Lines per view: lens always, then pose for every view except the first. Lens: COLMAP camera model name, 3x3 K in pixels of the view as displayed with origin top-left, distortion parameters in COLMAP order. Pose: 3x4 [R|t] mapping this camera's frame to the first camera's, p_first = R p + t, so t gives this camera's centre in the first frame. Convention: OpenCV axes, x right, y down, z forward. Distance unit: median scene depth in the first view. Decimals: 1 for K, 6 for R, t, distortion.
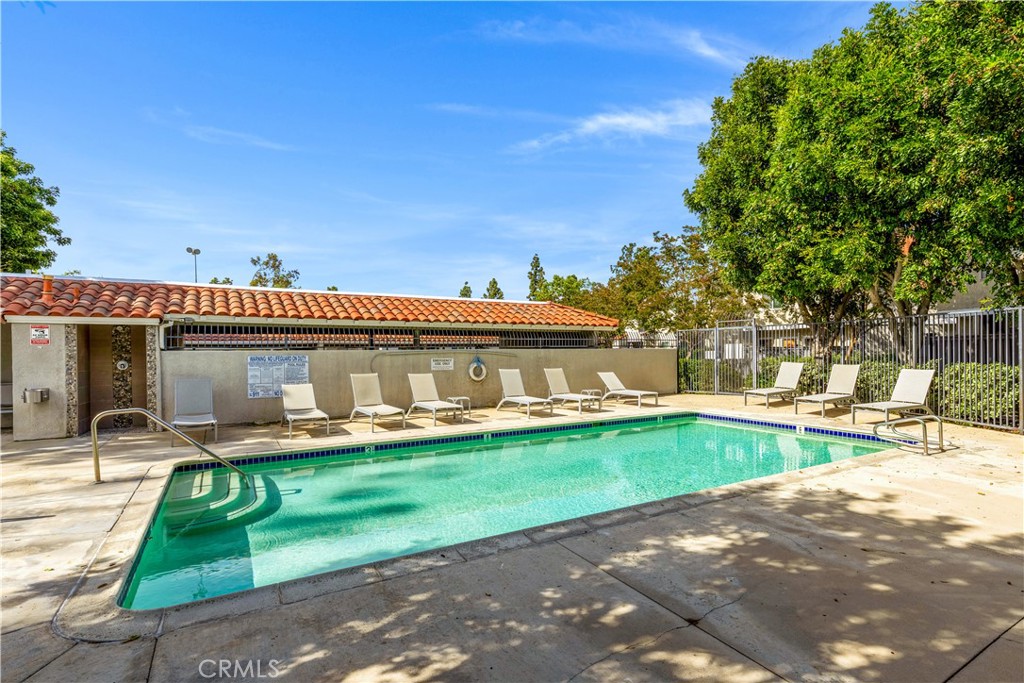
lens RADIAL K [[495.7, 0, 512.3], [0, 495.7, 347.8], [0, 0, 1]] dist [-0.003907, 0.000434]
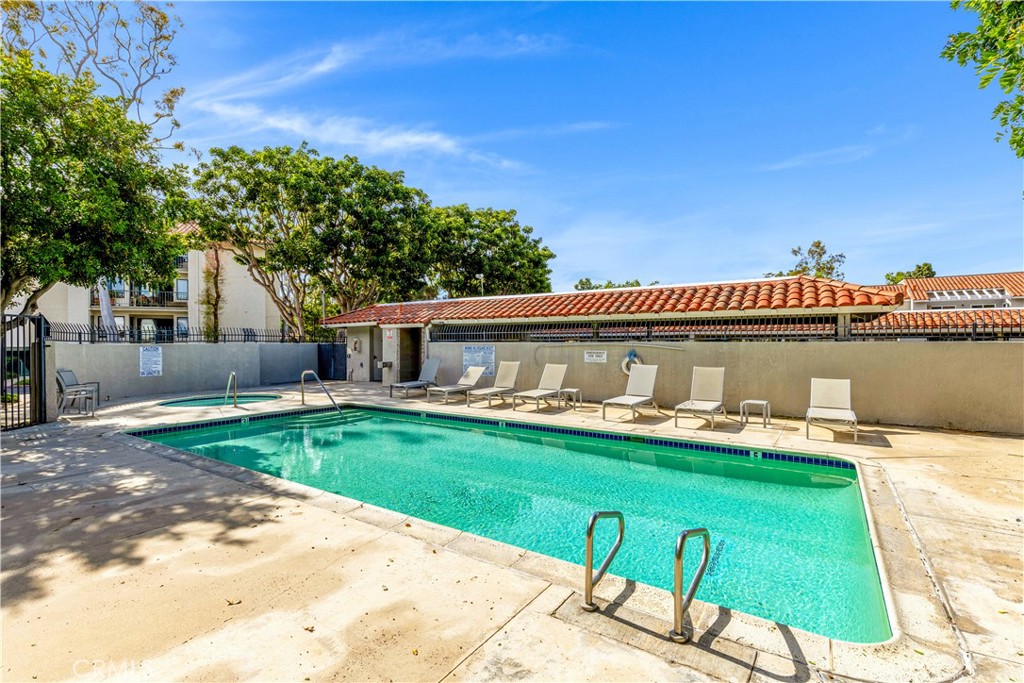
lens RADIAL K [[470.5, 0, 511.8], [0, 470.5, 340.0], [0, 0, 1]] dist [0.010910, -0.000195]
pose [[0.436581, 0.002143, -0.899663, 1.559763], [0.002143, 0.999992, 0.003422, -0.010880], [0.899663, -0.003422, 0.436573, 1.037429]]
